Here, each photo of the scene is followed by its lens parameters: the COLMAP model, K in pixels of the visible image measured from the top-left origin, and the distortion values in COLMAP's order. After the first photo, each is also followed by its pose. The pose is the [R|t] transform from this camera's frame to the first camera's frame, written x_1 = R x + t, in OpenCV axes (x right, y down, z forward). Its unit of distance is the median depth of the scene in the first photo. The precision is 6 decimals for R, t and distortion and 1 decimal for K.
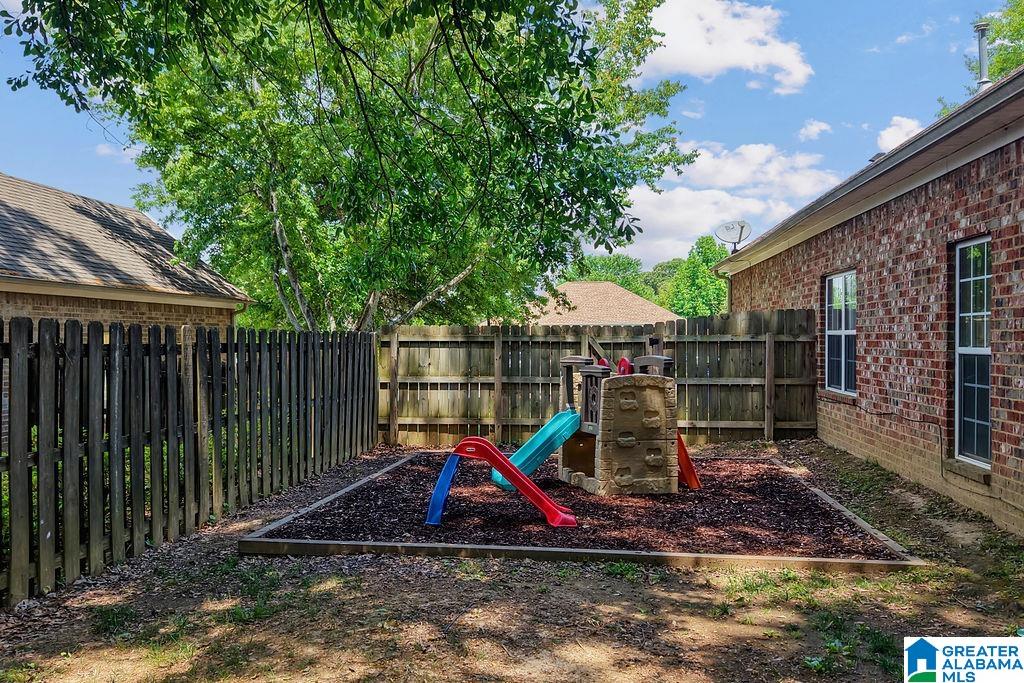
lens RADIAL K [[852.9, 0, 512.0], [0, 852.9, 341.5], [0, 0, 1]] dist [0.034886, -0.004776]
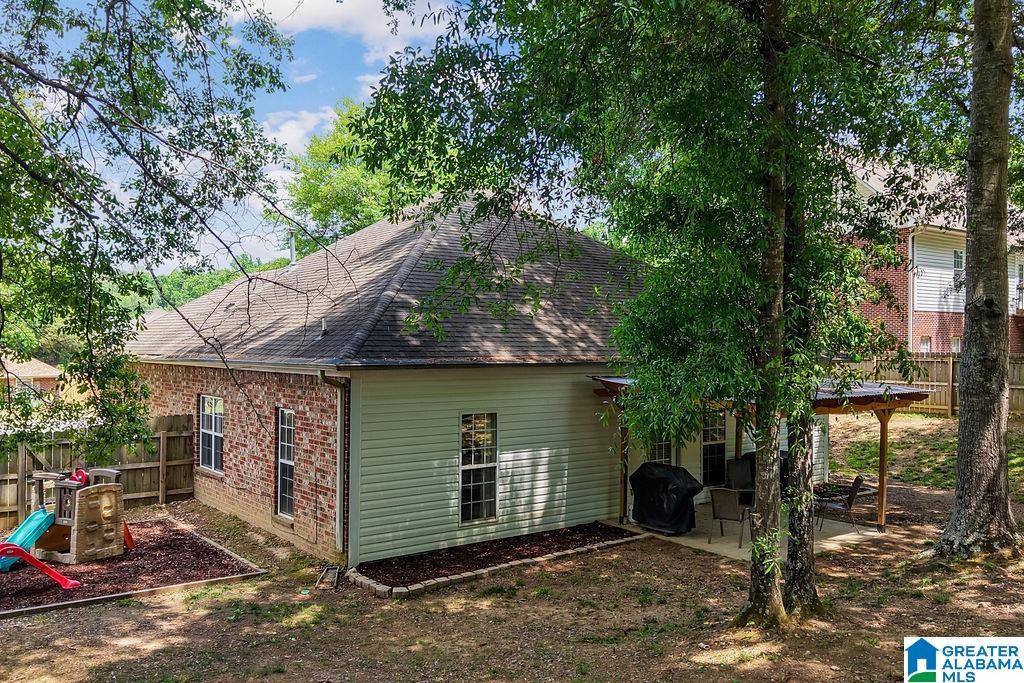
lens RADIAL K [[852.9, 0, 512.0], [0, 852.9, 341.5], [0, 0, 1]] dist [0.034886, -0.004776]
pose [[0.728738, 0.008321, 0.684742, -0.414981], [-0.002381, 0.999951, -0.009618, -0.226341], [-0.684788, 0.005379, 0.728722, -0.752150]]
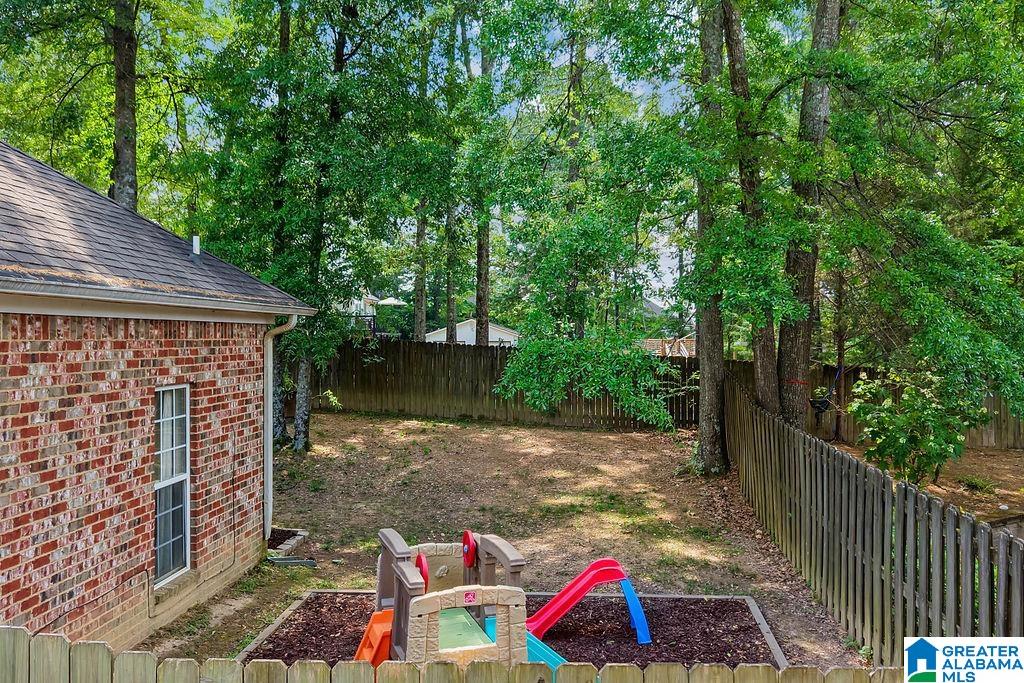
lens RADIAL K [[852.9, 0, 512.0], [0, 852.9, 341.5], [0, 0, 1]] dist [0.034886, -0.004776]
pose [[-0.999669, -0.002063, -0.025659, 0.095321], [-0.002313, 0.999950, 0.009714, -0.163586], [0.025637, 0.009770, -0.999624, 1.860557]]
